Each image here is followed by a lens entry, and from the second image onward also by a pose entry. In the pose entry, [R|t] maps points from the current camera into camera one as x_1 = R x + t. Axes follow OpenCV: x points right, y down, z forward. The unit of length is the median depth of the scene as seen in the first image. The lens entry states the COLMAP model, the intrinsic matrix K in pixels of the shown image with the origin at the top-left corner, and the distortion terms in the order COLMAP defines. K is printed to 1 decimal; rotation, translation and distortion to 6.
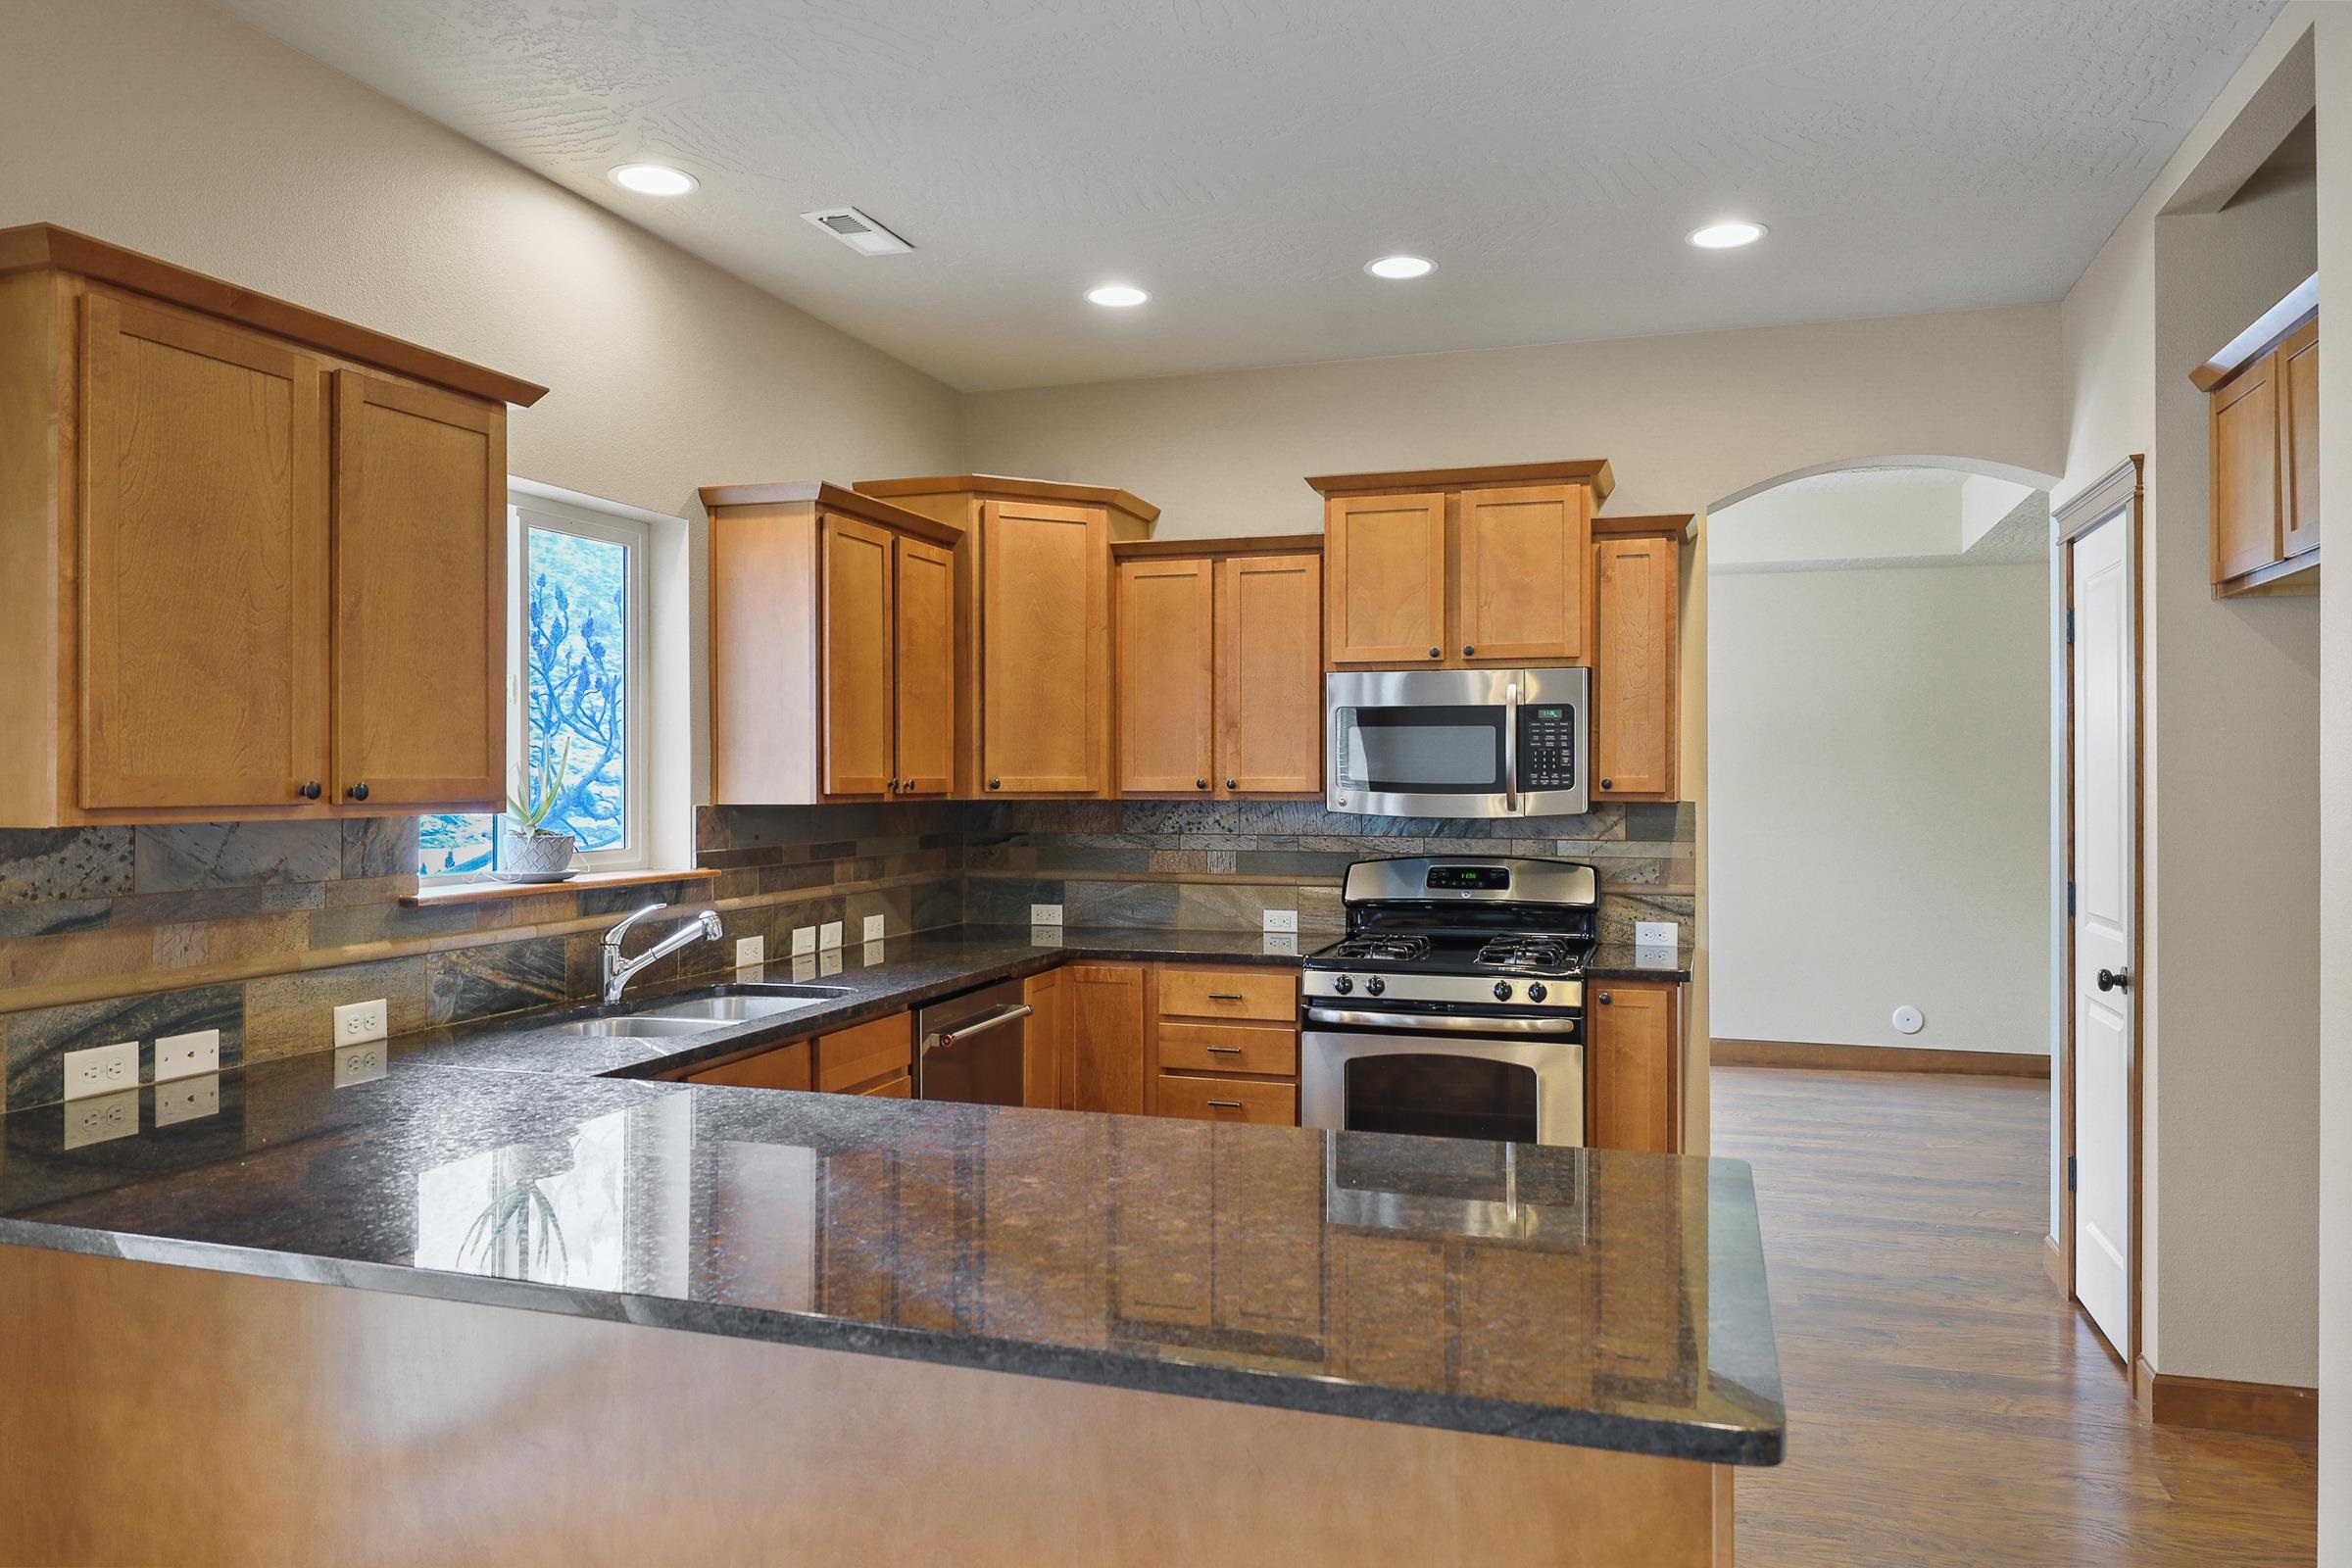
lens RADIAL K [[1578.0, 0, 1170.5], [0, 1578.0, 775.1], [0, 0, 1]] dist [-0.003247, 0.000965]
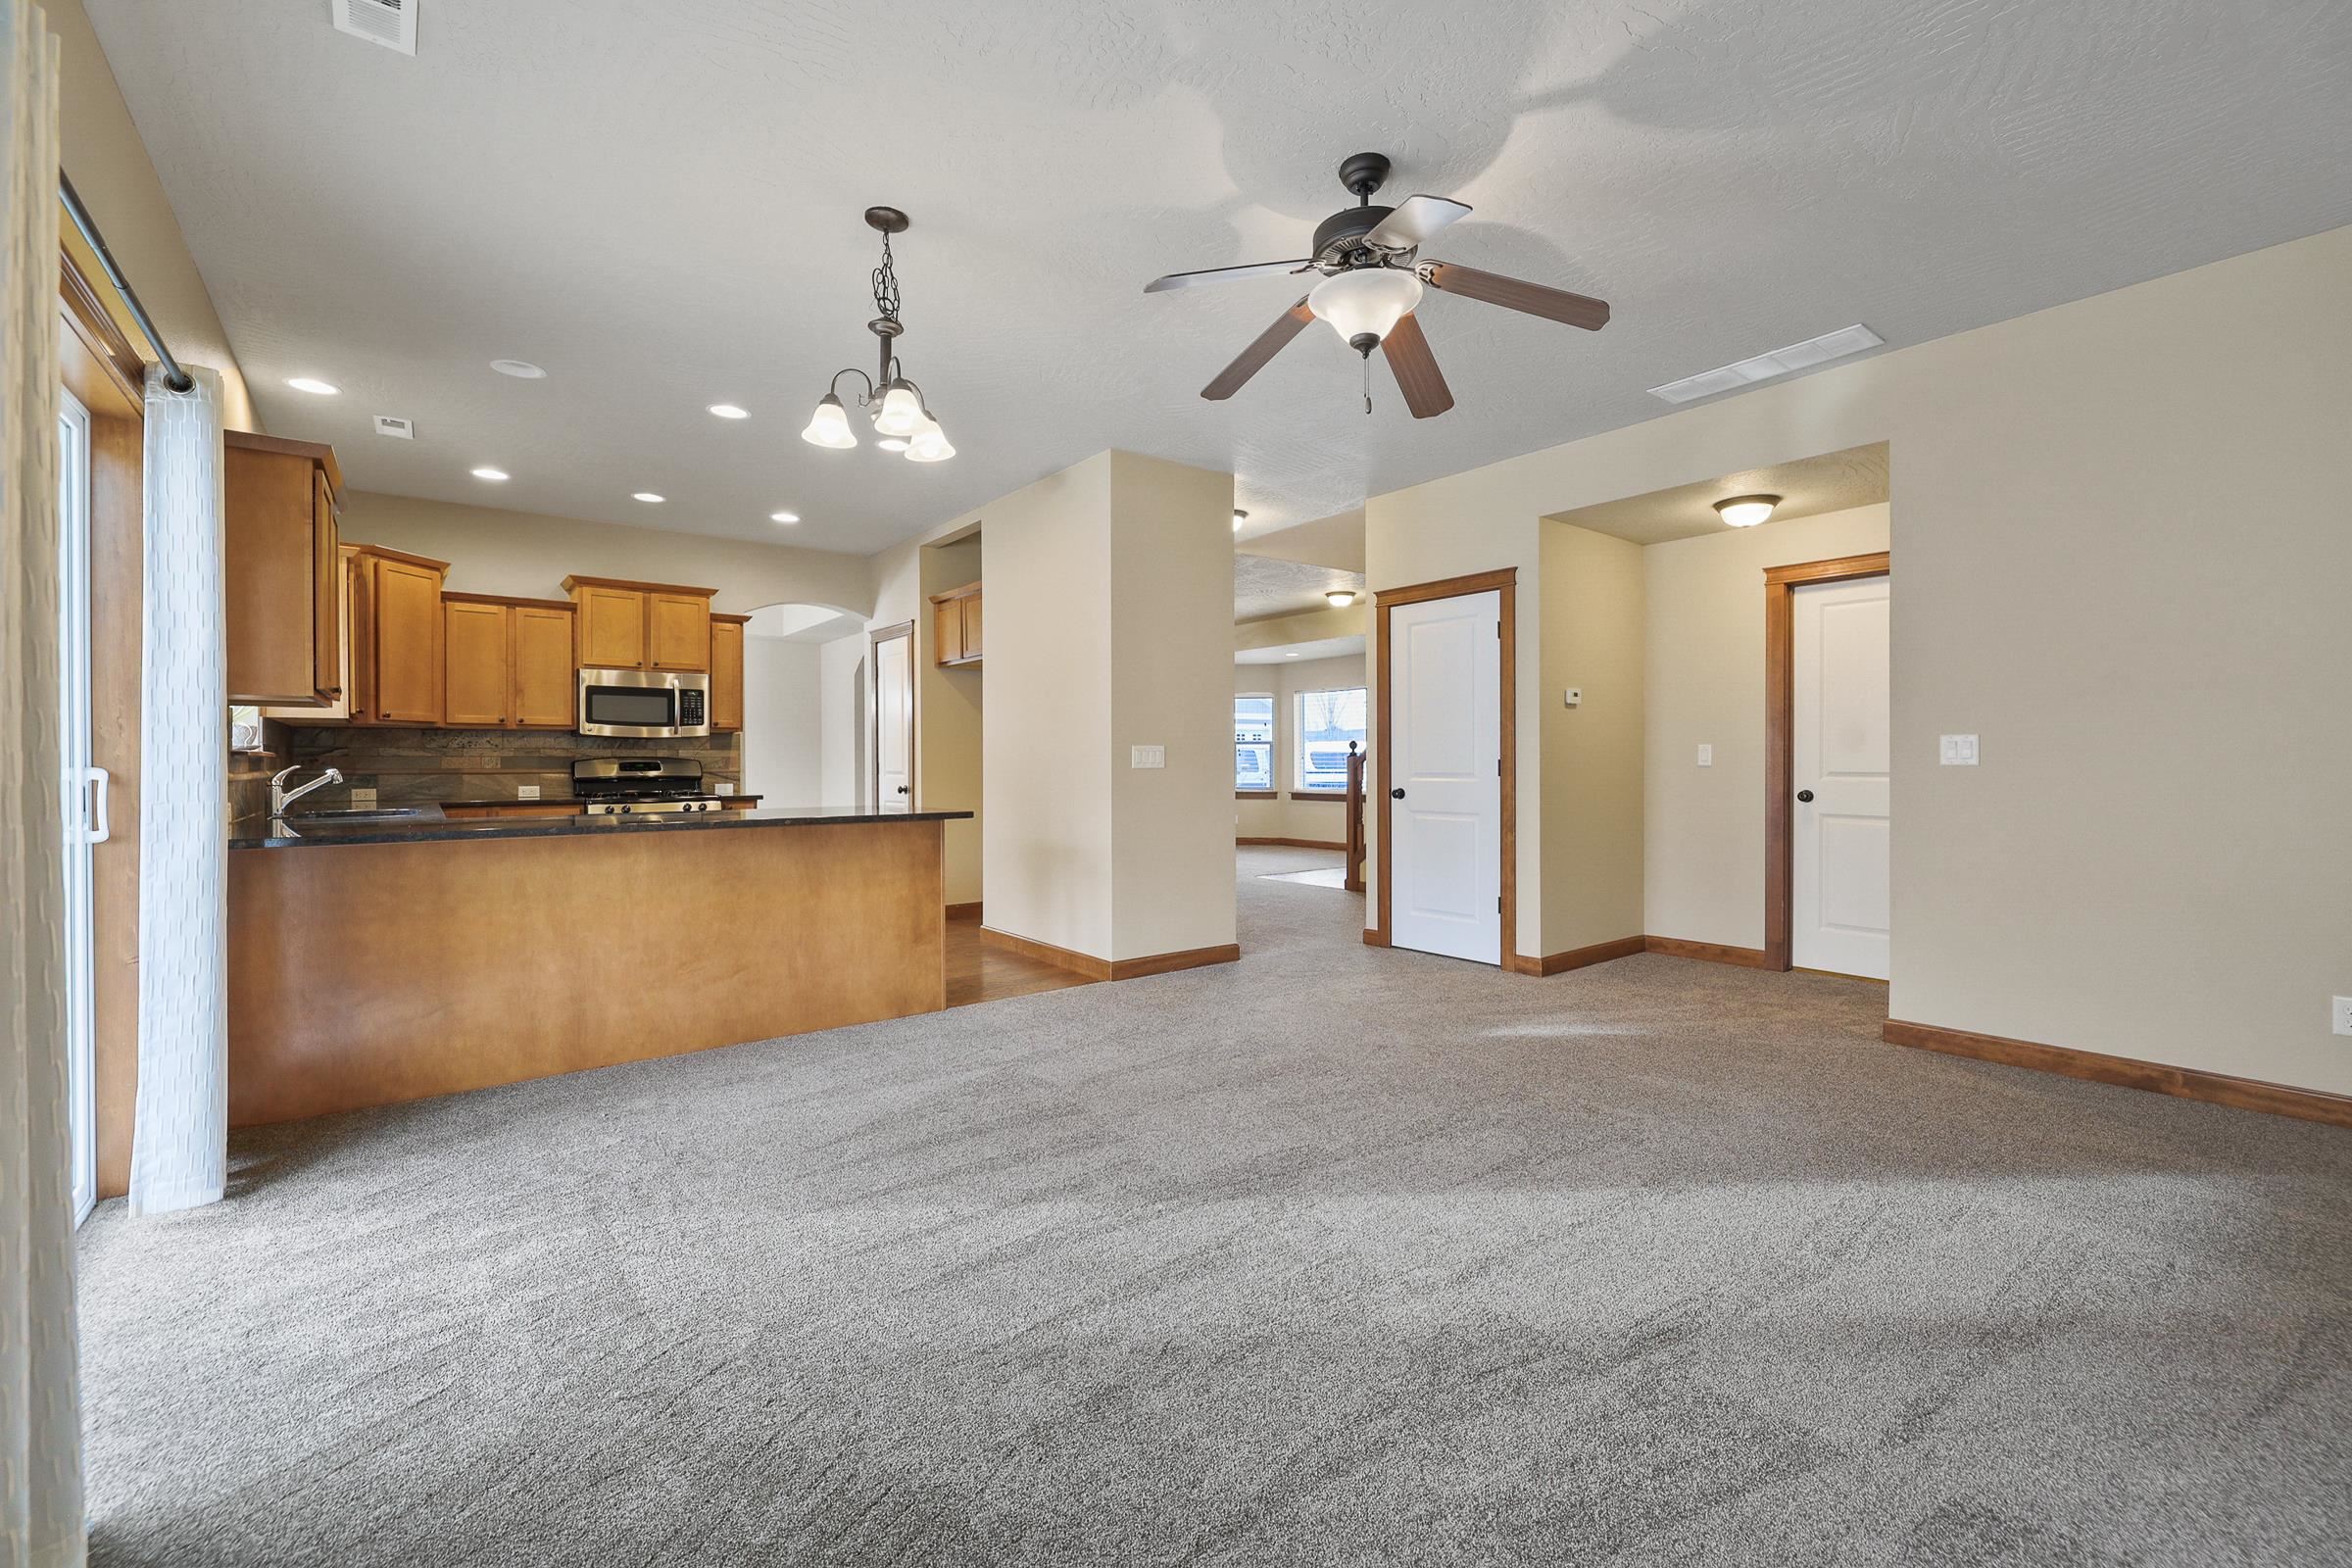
lens RADIAL K [[1003.2, 0, 1185.1], [0, 1003.2, 769.3], [0, 0, 1]] dist [-0.001815, 0.000024]
pose [[0.554005, -0.006086, 0.832491, -0.604155], [0.000870, 0.999977, 0.006732, 0.065766], [-0.832513, -0.003005, 0.553997, -0.449282]]
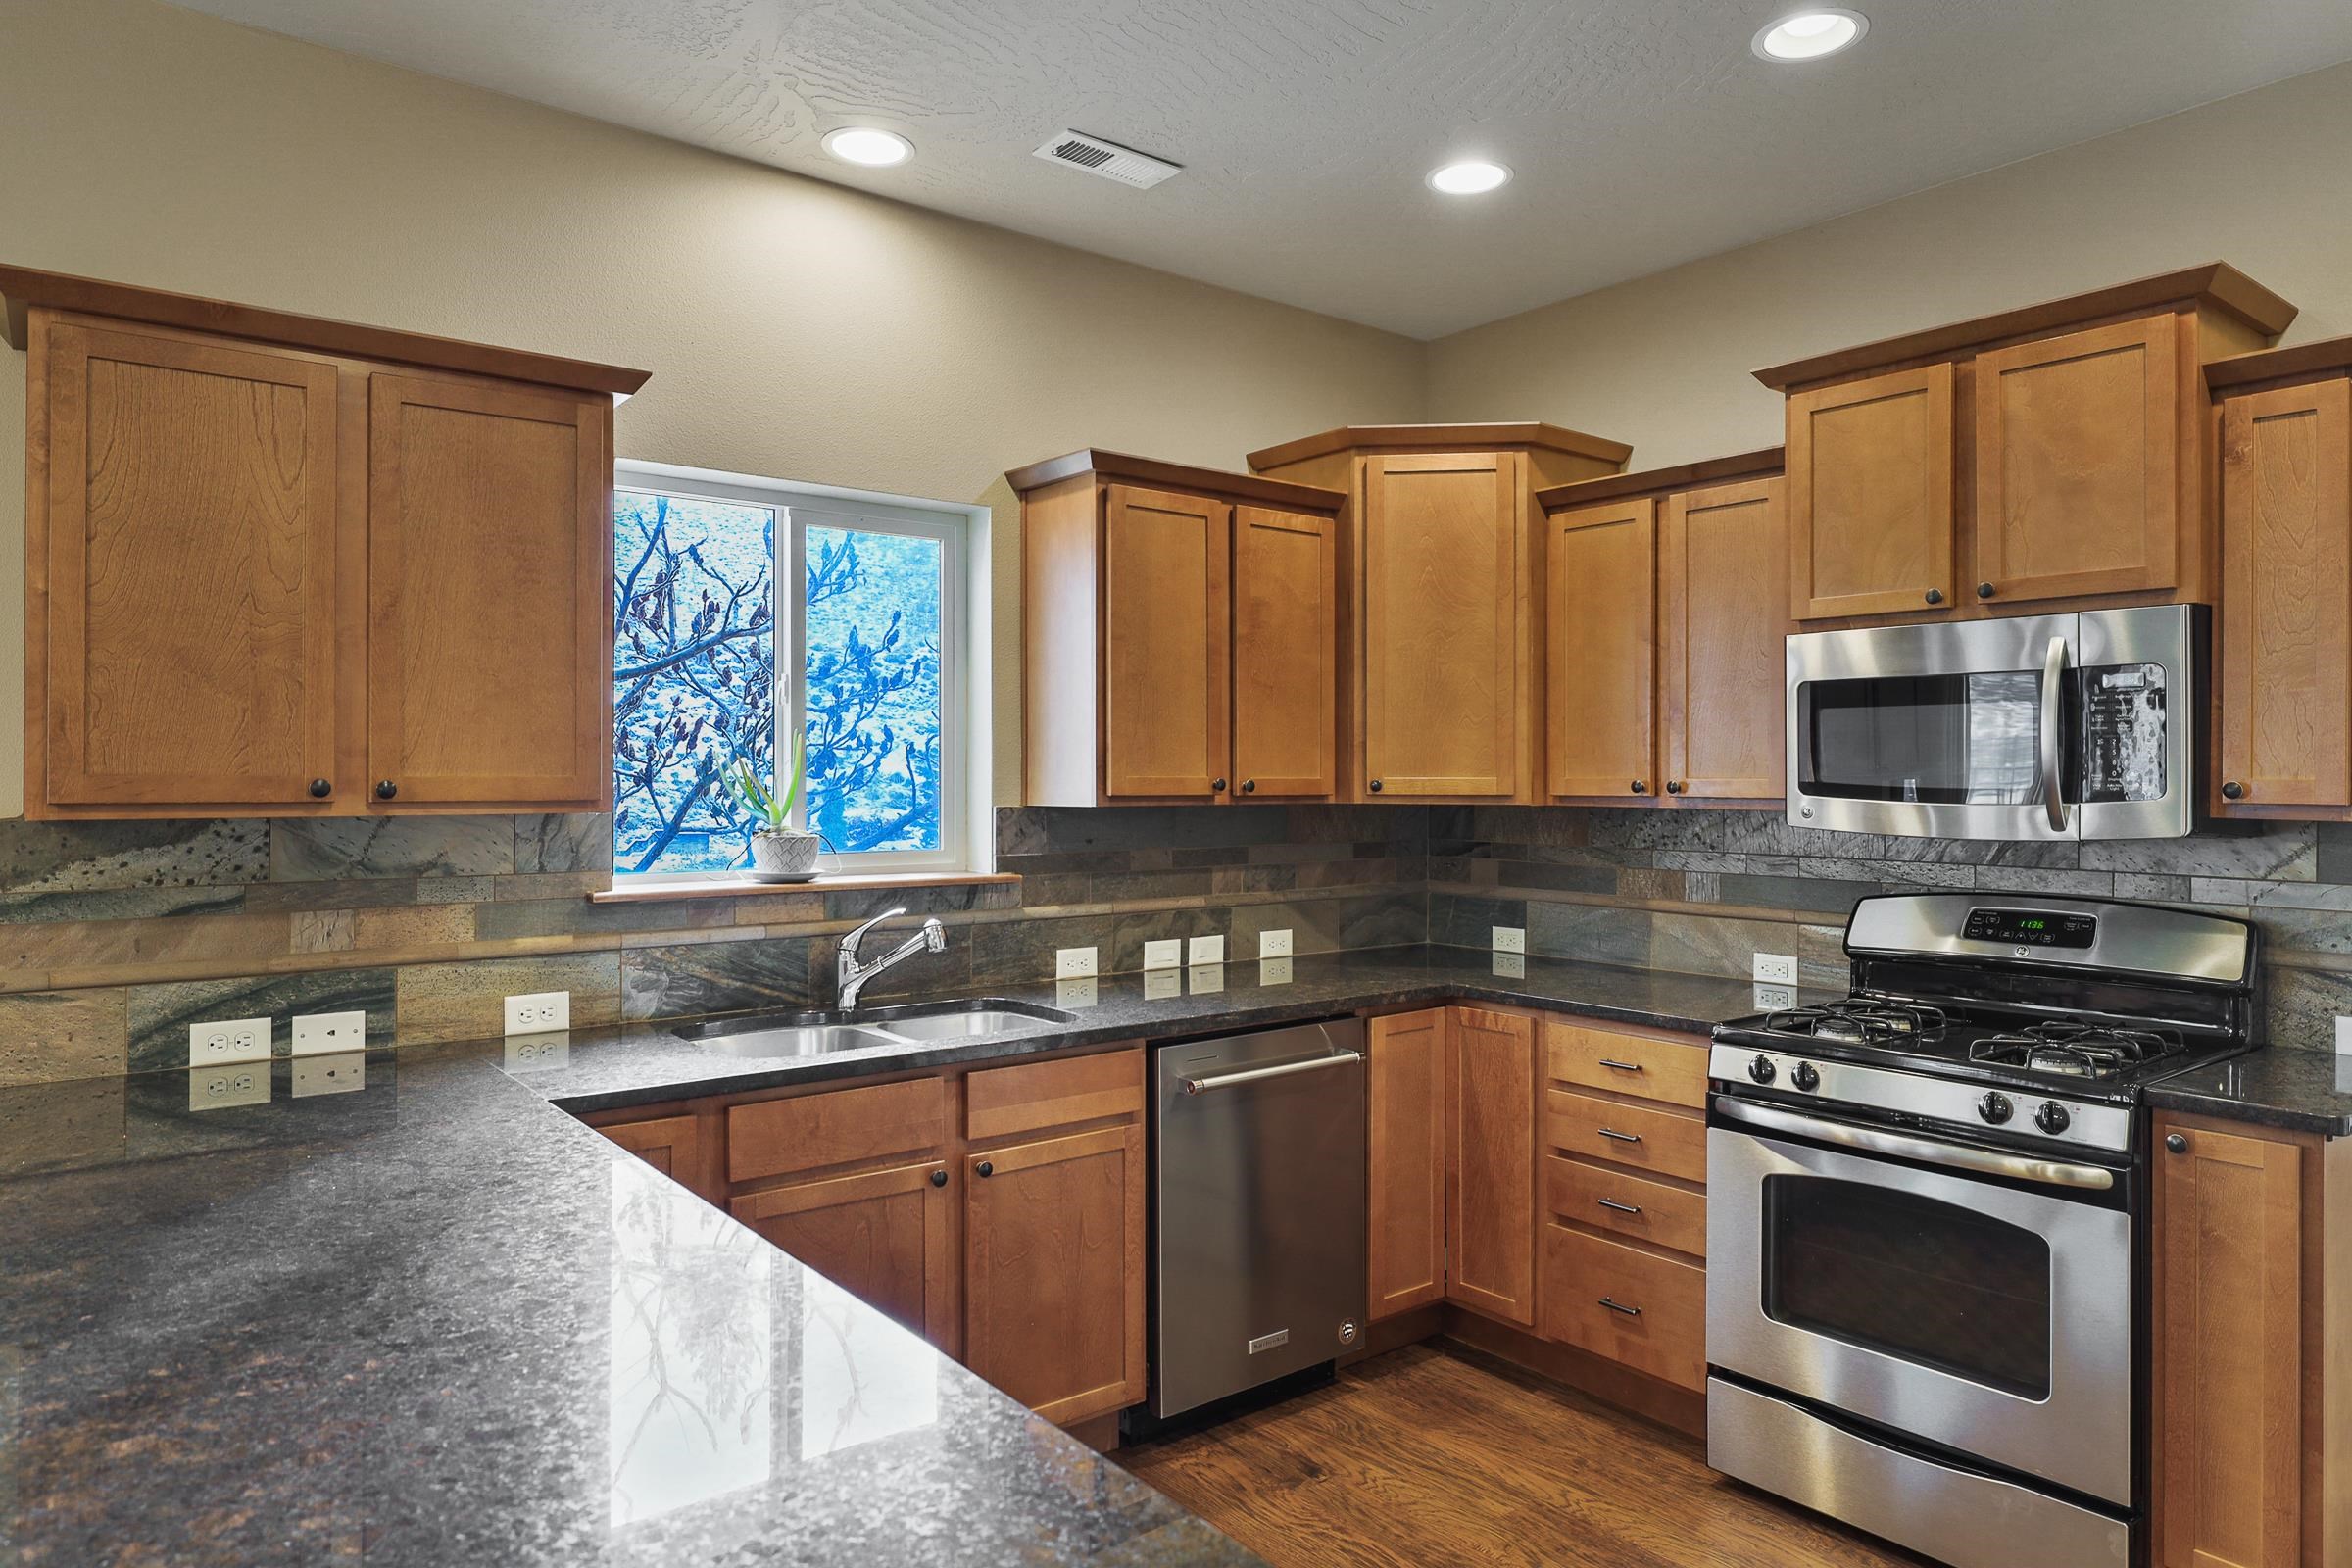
lens RADIAL K [[1455.3, 0, 1161.0], [0, 1455.3, 773.0], [0, 0, 1]] dist [0.000938, -0.003044]
pose [[0.832734, 0.000723, -0.553673, 0.242562], [-0.001810, 0.999997, -0.001417, 0.000130], [0.553670, 0.002182, 0.832733, 0.294502]]
